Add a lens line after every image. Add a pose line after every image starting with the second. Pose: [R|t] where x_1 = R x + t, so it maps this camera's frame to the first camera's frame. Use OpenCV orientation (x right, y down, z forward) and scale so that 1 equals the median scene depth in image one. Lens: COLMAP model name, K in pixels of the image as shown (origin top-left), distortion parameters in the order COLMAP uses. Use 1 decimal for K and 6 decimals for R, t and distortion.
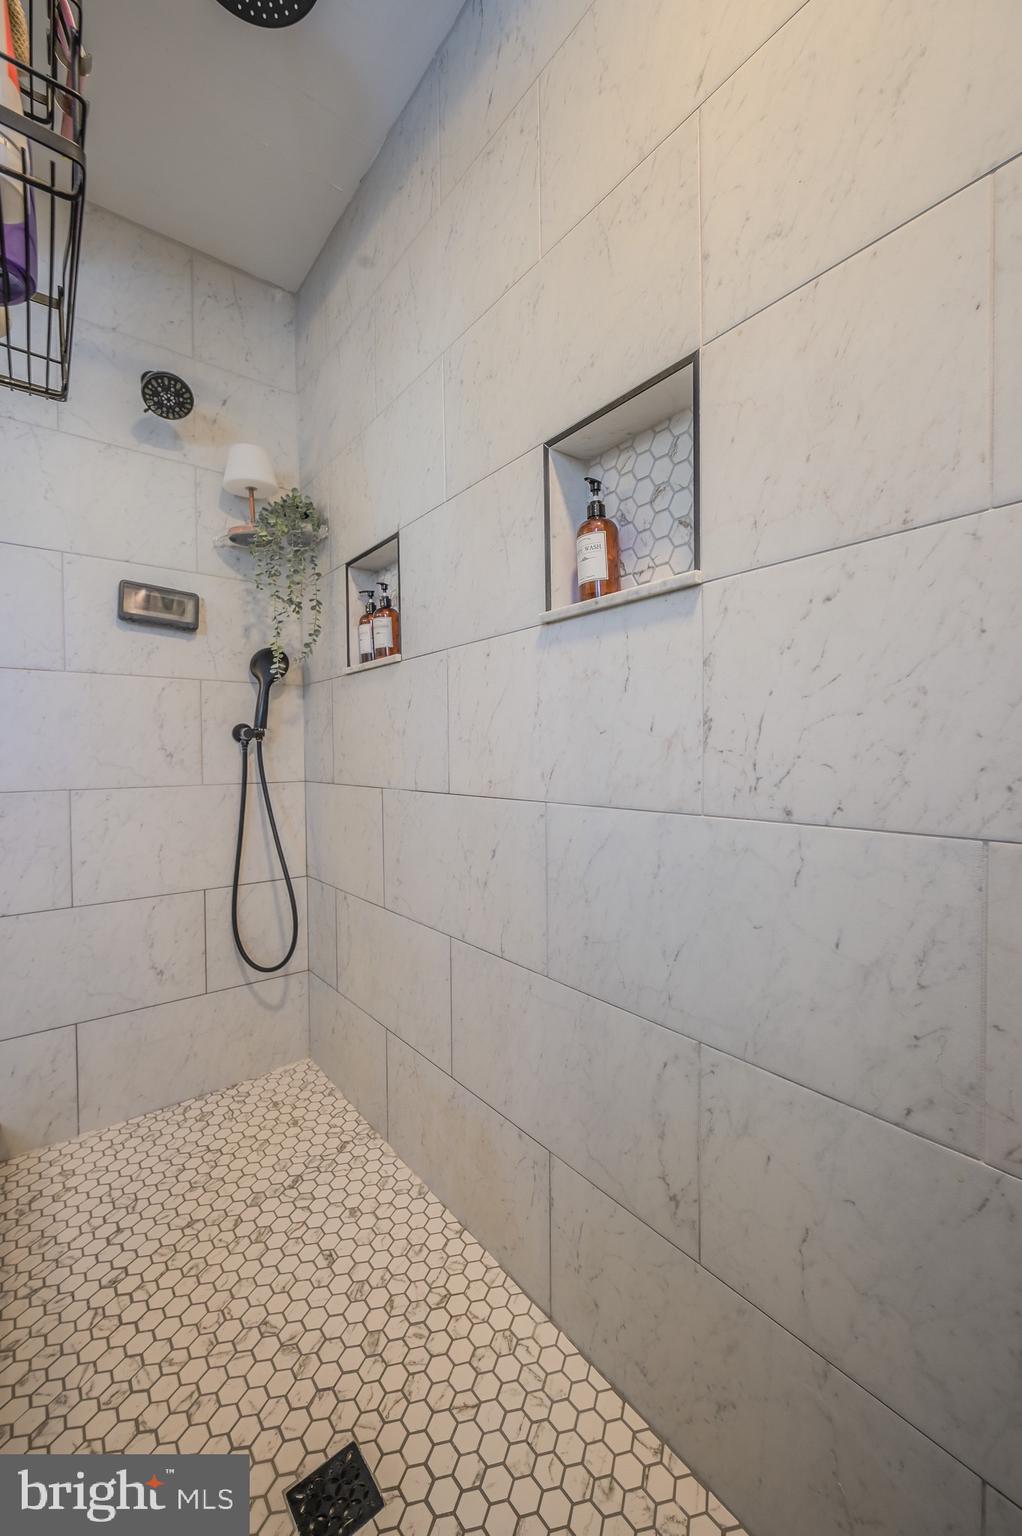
lens RADIAL K [[608.2, 0, 510.3], [0, 608.2, 766.6], [0, 0, 1]] dist [-0.003094, 0.000766]
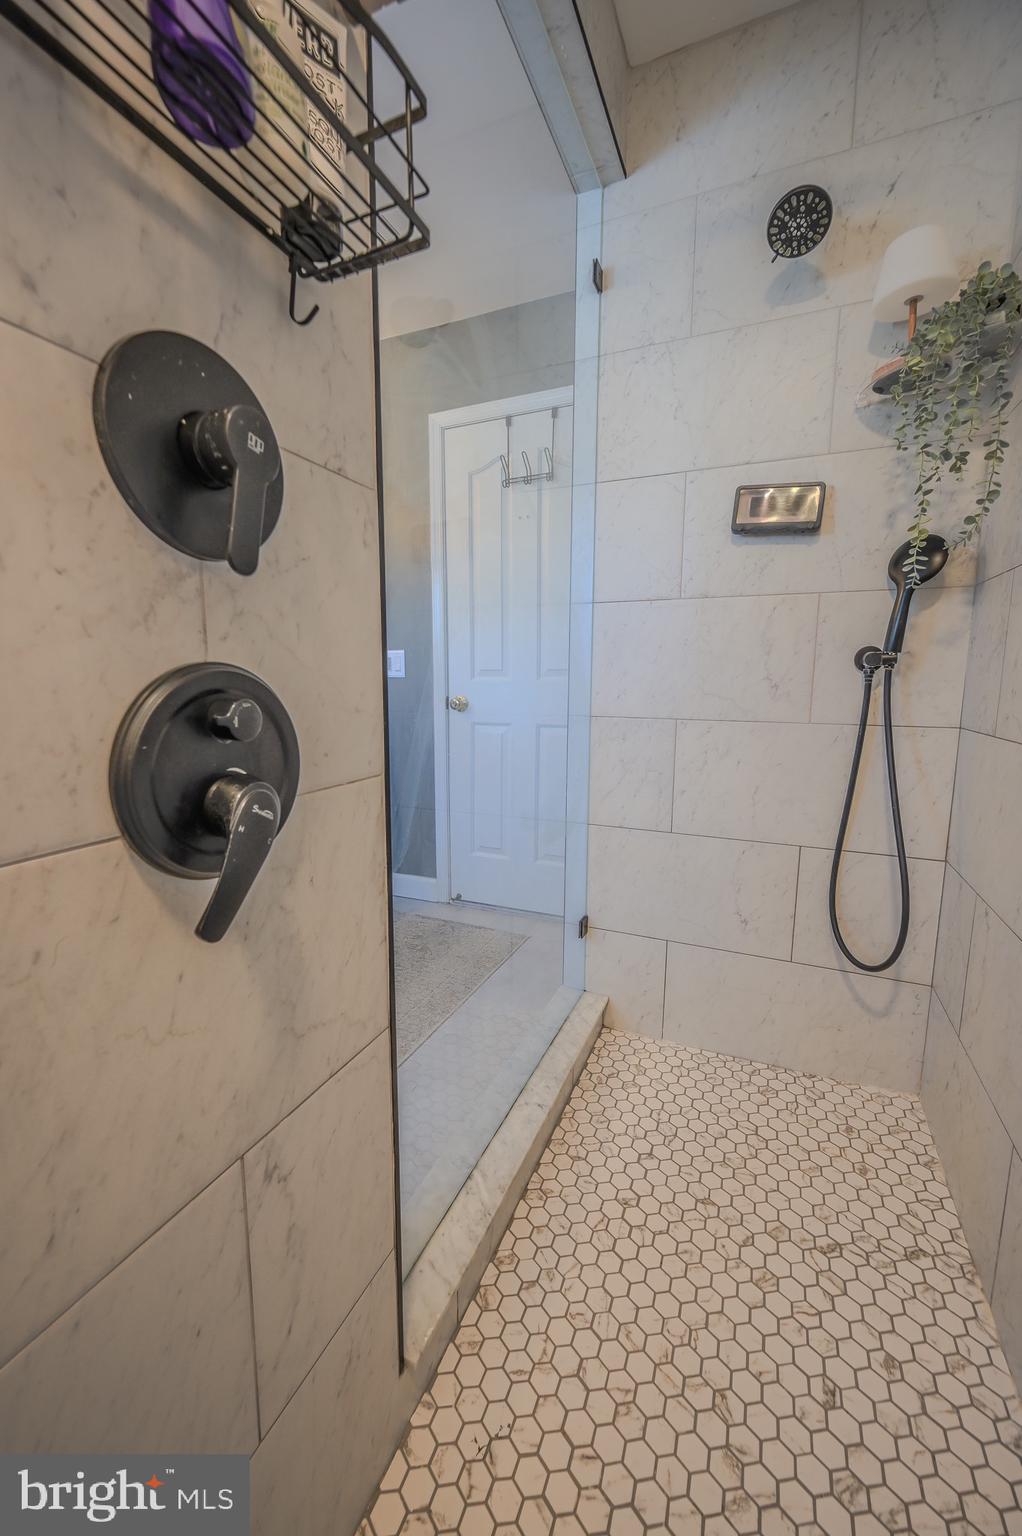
lens RADIAL K [[608.2, 0, 510.3], [0, 608.2, 766.6], [0, 0, 1]] dist [-0.003094, 0.000766]
pose [[0.467936, 0.139711, -0.872649, 0.037098], [-0.030141, 0.989374, 0.142237, -0.017855], [0.883248, -0.040256, 0.467175, 0.264295]]
